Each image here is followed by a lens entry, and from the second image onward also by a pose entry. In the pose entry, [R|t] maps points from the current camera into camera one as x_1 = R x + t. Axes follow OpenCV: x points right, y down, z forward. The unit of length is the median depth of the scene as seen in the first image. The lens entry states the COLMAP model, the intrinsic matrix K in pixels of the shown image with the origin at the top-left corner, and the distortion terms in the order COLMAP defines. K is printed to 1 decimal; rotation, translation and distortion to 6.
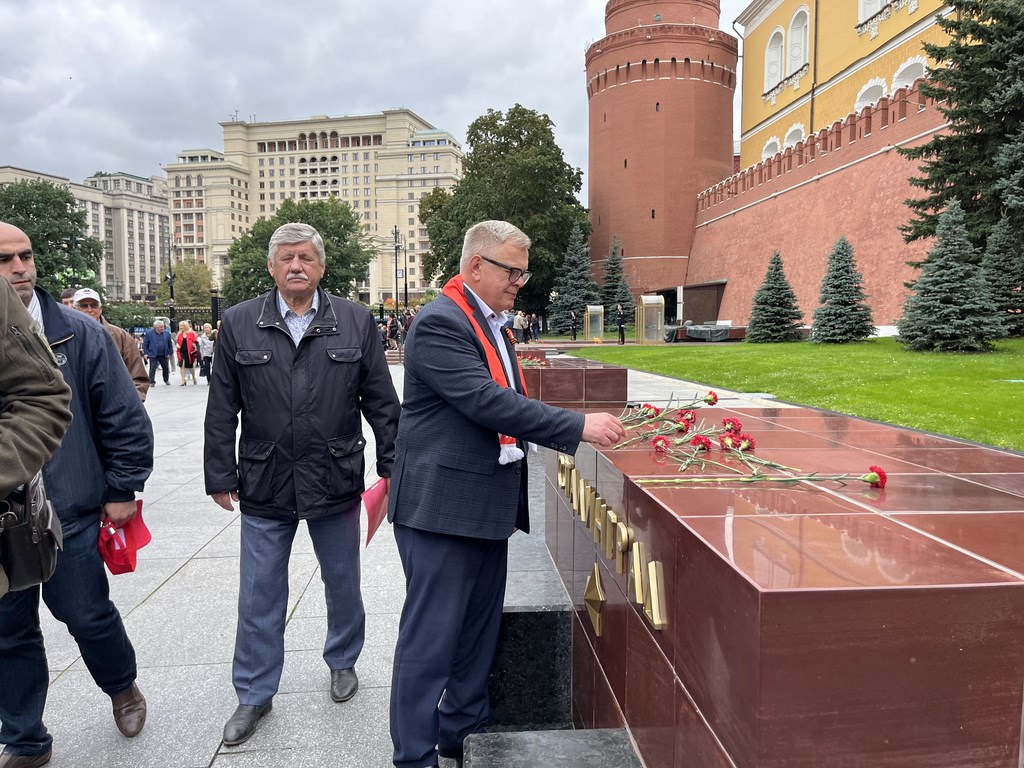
lens RADIAL K [[789.3, 0, 515.3], [0, 789.3, 374.3], [0, 0, 1]] dist [0.036609, -0.009297]
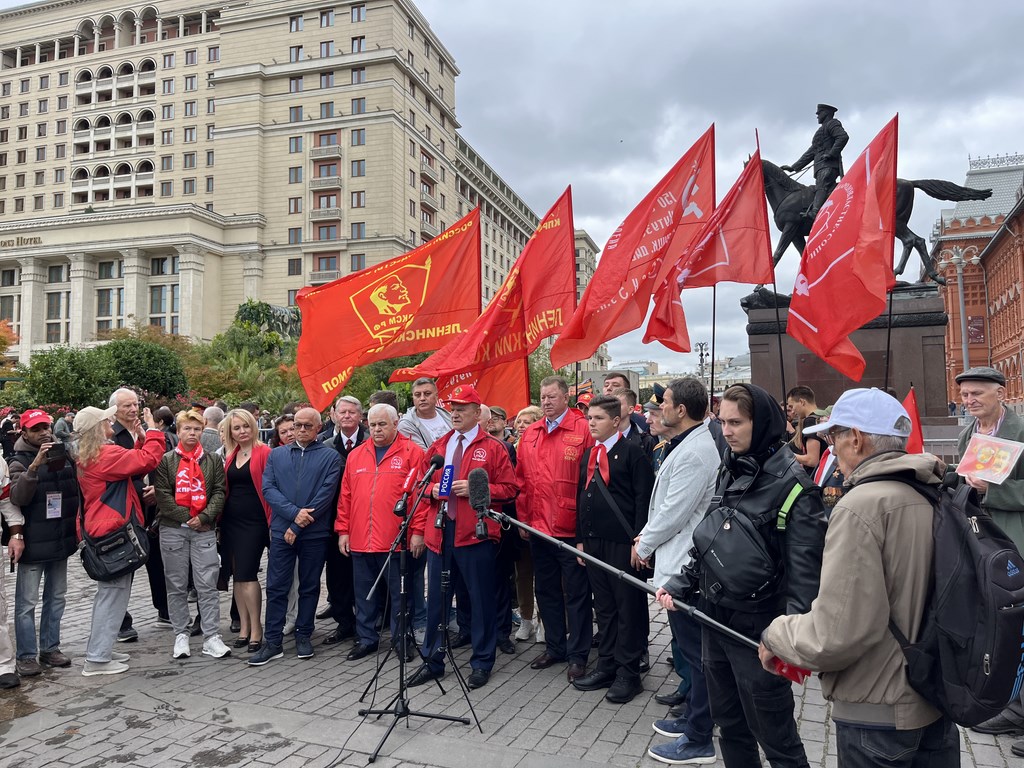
lens RADIAL K [[782.6, 0, 517.0], [0, 782.6, 364.5], [0, 0, 1]] dist [0.064317, -0.109579]
pose [[0.999920, -0.011286, -0.005794, -0.016891], [0.010380, 0.990417, -0.137716, -0.039454], [0.007293, 0.137645, 0.990455, 0.581253]]
